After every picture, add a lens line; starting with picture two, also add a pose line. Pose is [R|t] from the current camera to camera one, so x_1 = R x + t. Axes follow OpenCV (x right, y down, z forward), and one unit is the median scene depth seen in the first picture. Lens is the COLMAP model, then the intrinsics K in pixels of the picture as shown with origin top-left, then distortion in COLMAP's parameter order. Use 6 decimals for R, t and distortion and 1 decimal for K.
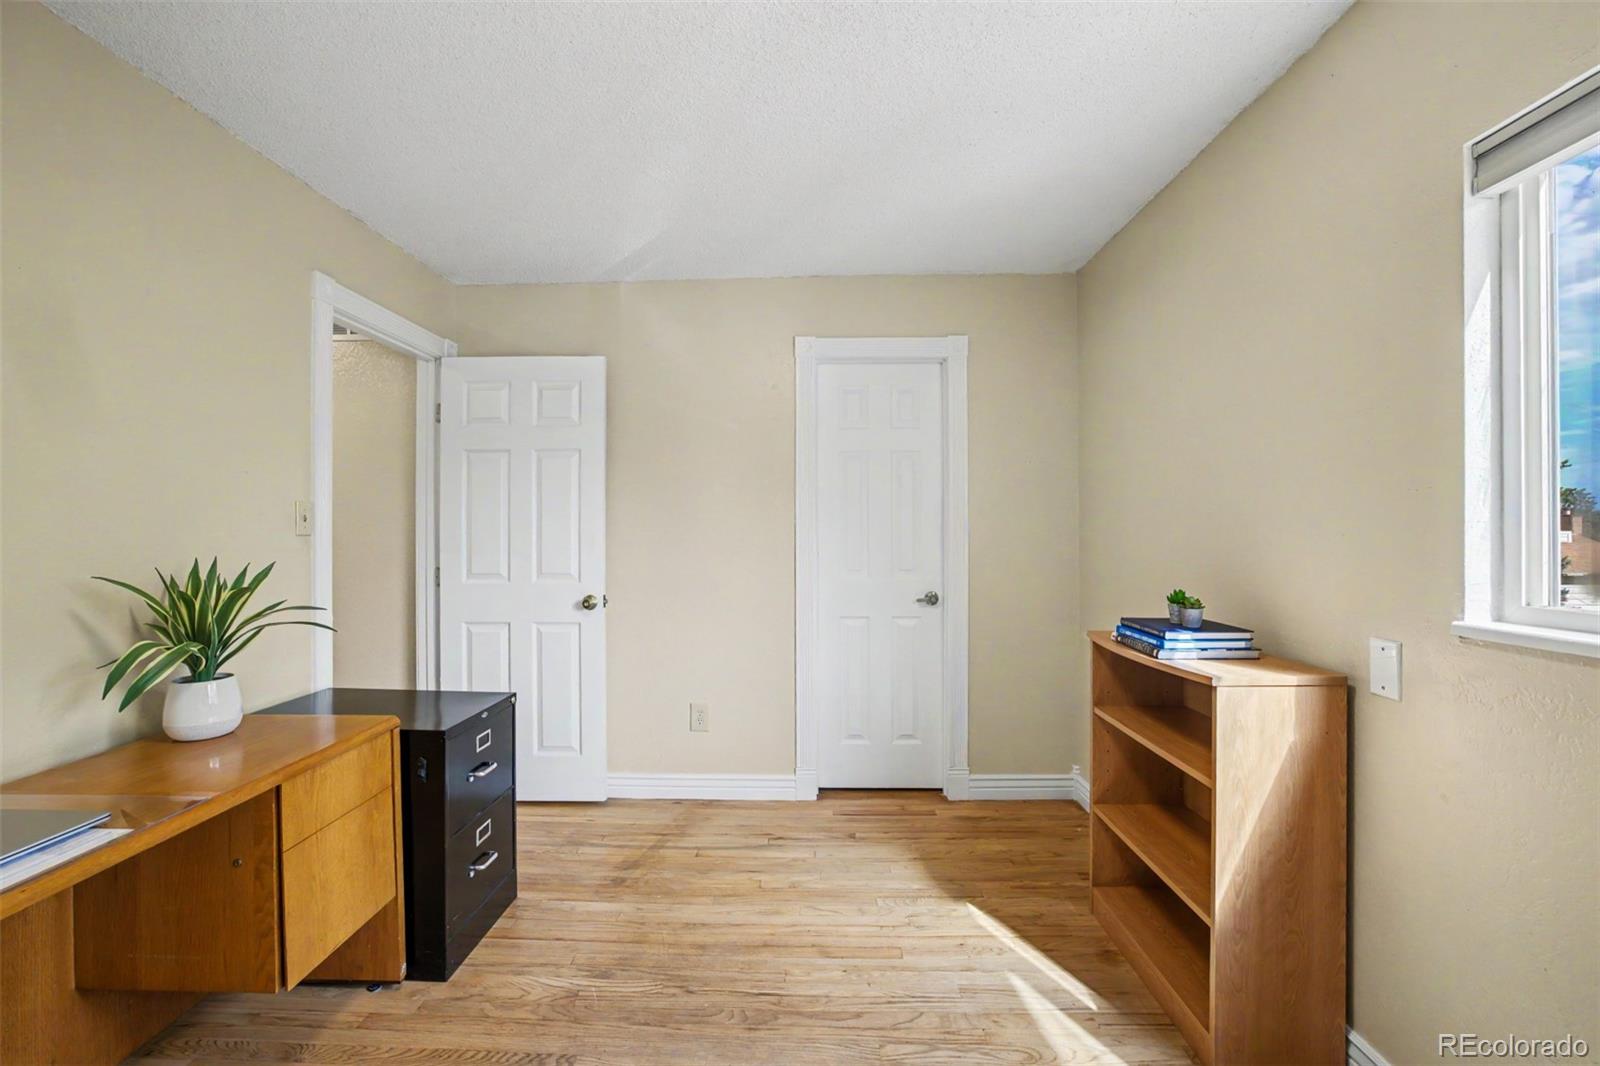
lens RADIAL K [[700.2, 0, 788.6], [0, 700.2, 523.8], [0, 0, 1]] dist [-0.050841, 0.023770]
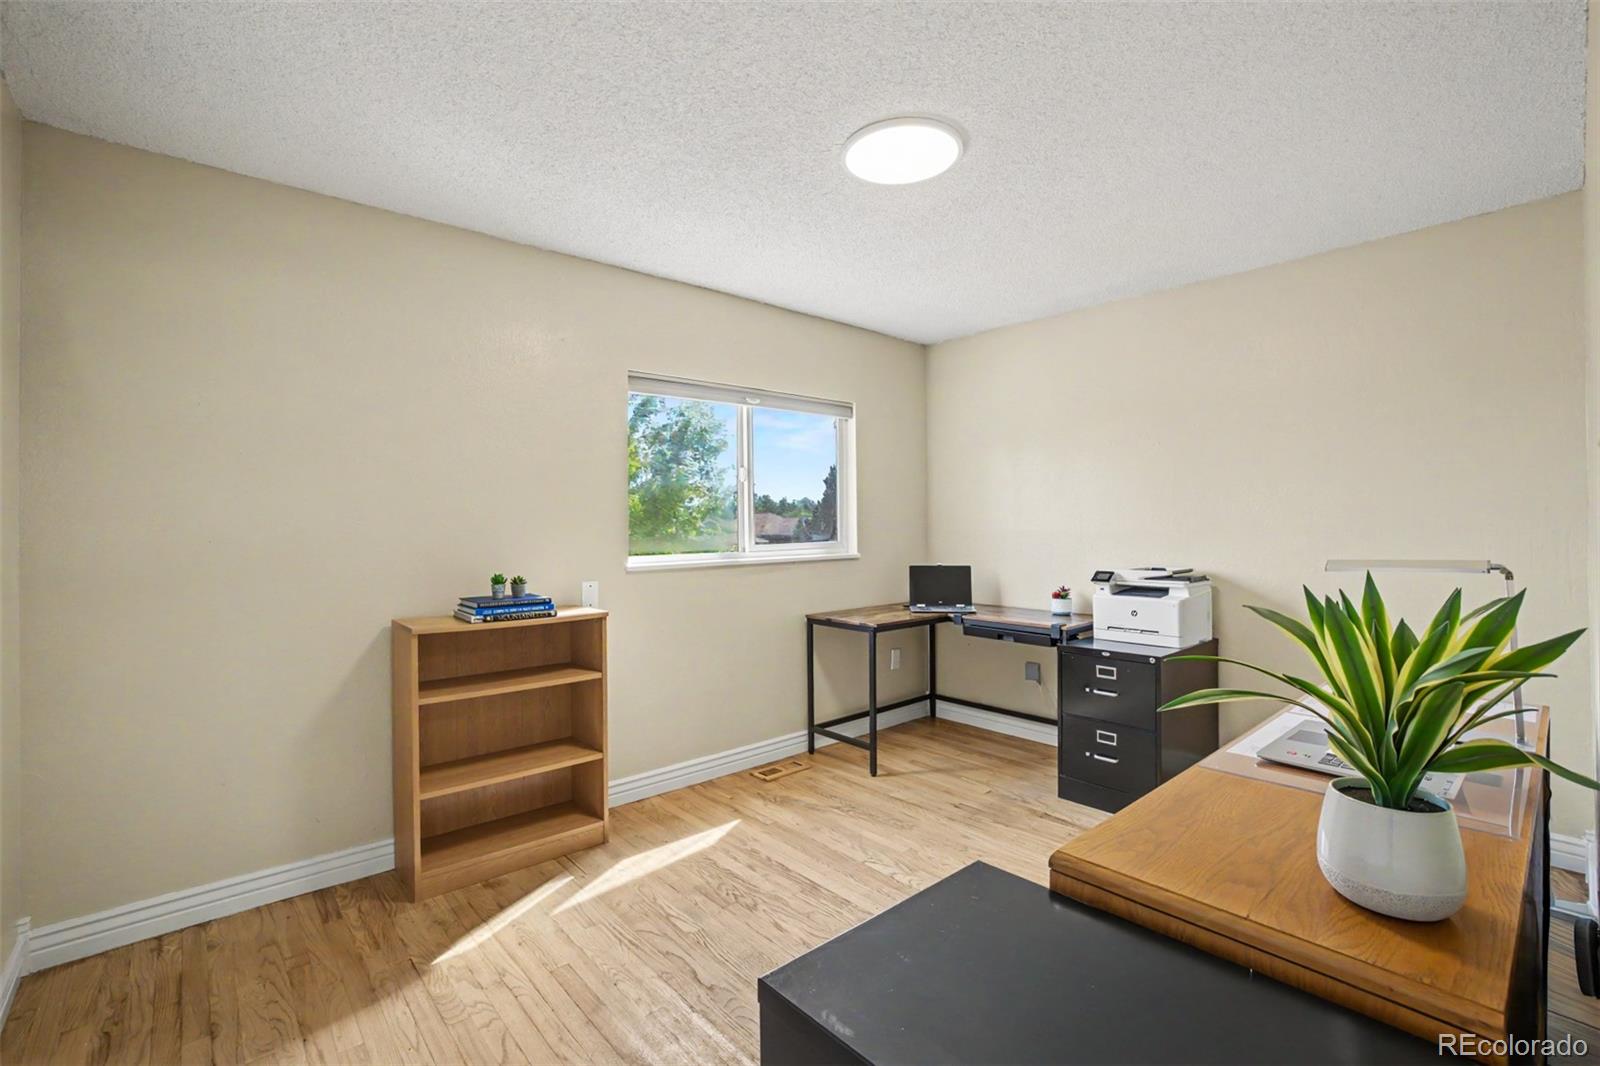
lens RADIAL K [[700.2, 0, 788.6], [0, 700.2, 523.8], [0, 0, 1]] dist [-0.050841, 0.023770]
pose [[-0.665373, -0.001233, 0.746510, -0.720833], [0.002647, 0.999988, 0.004011, -0.000544], [-0.746506, 0.004645, -0.665362, 1.319361]]
